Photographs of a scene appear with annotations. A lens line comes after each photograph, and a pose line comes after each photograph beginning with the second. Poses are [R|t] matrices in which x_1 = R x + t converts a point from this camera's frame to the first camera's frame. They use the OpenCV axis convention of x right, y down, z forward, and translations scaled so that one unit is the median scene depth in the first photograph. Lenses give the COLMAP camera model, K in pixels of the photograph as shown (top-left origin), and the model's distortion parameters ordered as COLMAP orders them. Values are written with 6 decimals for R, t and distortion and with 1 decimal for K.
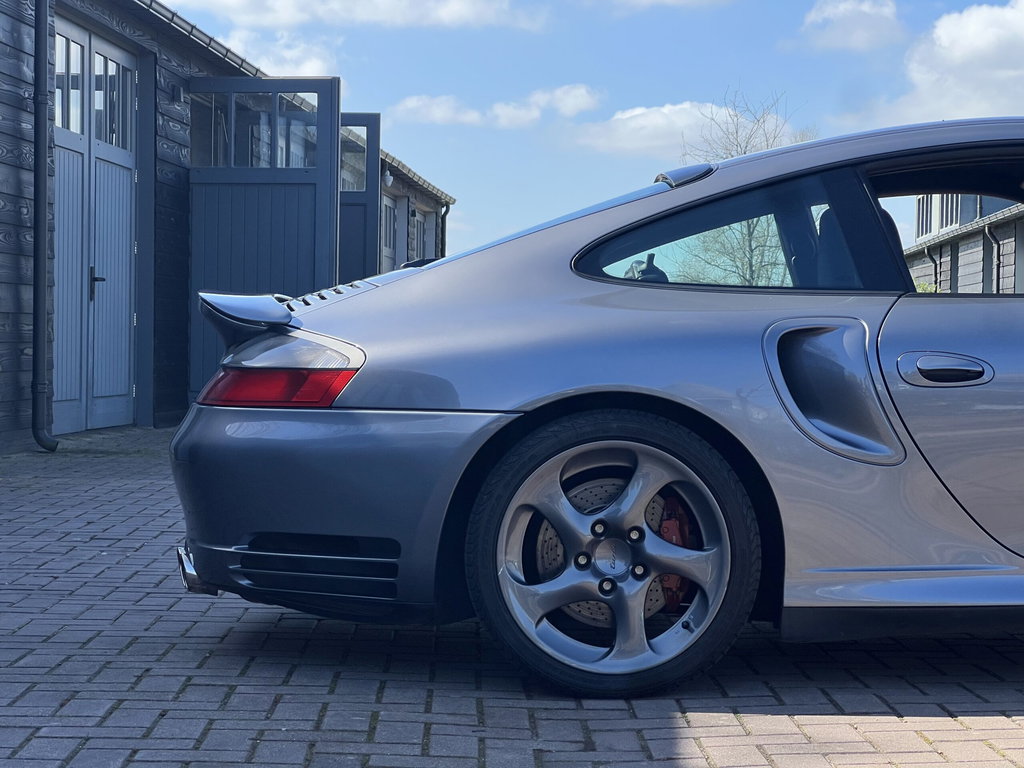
lens RADIAL K [[2329.2, 0, 497.3], [0, 2329.2, 384.5], [0, 0, 1]] dist [-0.094420, 5.982755]
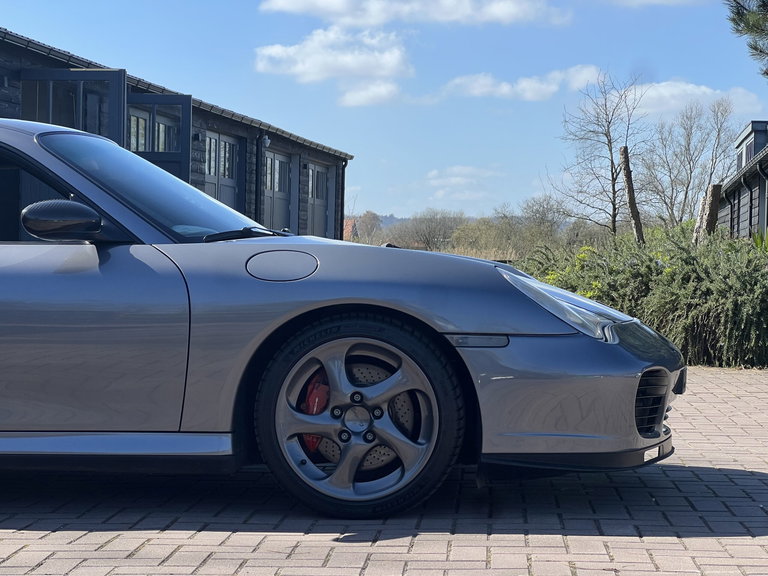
lens RADIAL K [[1739.0, 0, 367.7], [0, 1739.0, 287.4], [0, 0, 1]] dist [0.249191, -0.125738]
pose [[0.996449, 0.009097, -0.083711, 0.537224], [-0.009288, 0.999955, -0.001895, -0.009311], [0.083690, 0.002666, 0.996488, -0.054621]]
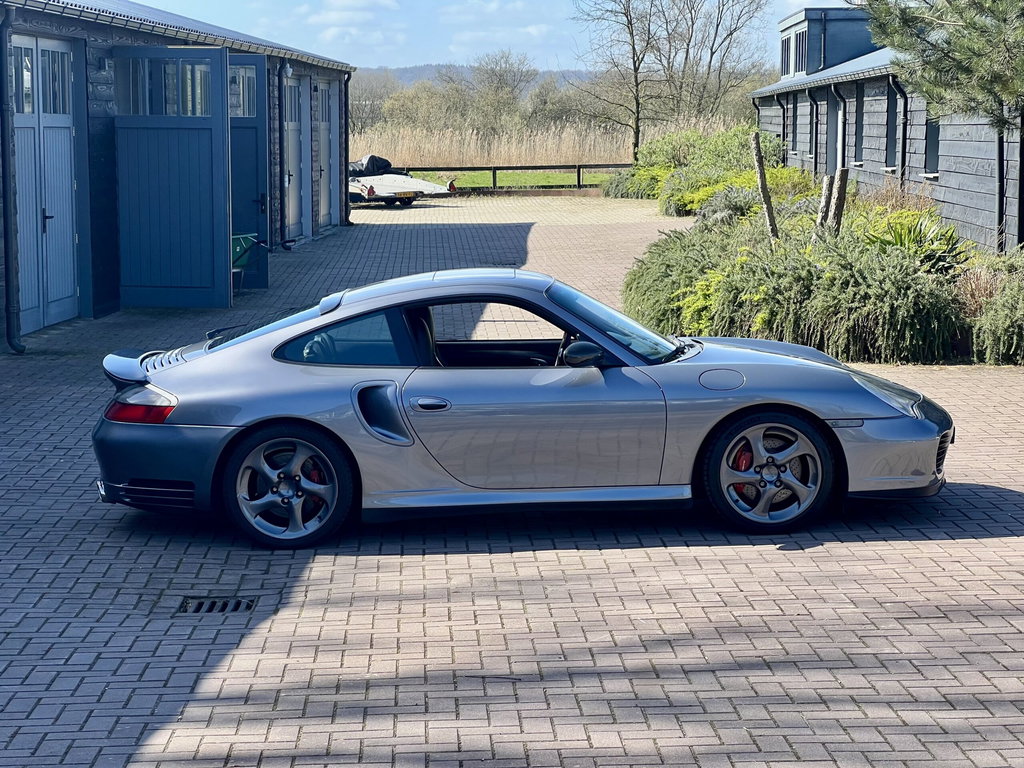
lens RADIAL K [[2313.7, 0, 512.0], [0, 2313.7, 384.0], [0, 0, 1]] dist [0.001529, 2.909119]
pose [[0.999503, -0.017453, 0.026268, 0.183719], [0.014941, 0.995558, 0.092957, -0.204299], [-0.027773, -0.092518, 0.995324, -1.089965]]
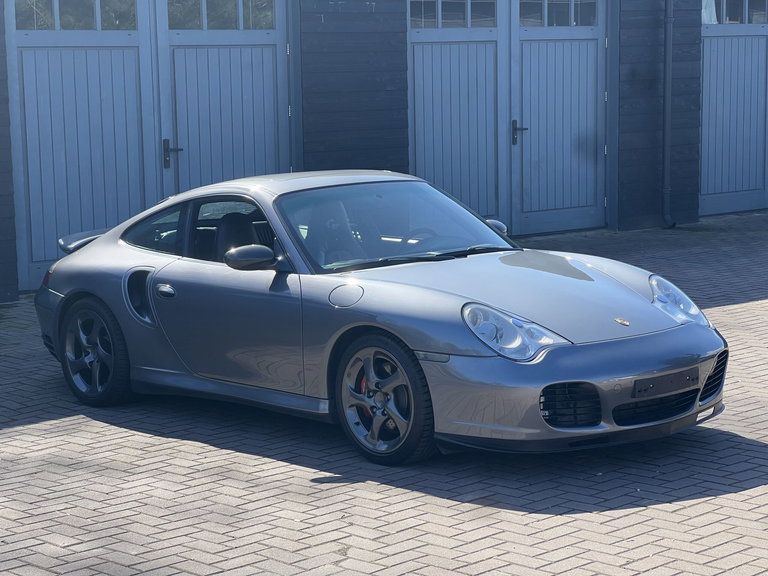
lens RADIAL K [[1739.0, 0, 367.7], [0, 1739.0, 287.4], [0, 0, 1]] dist [0.249191, -0.125738]
pose [[0.683153, 0.073645, -0.726553, 1.462047], [0.019903, 0.992655, 0.119332, -0.199060], [0.730004, -0.095983, 0.676669, -0.083387]]
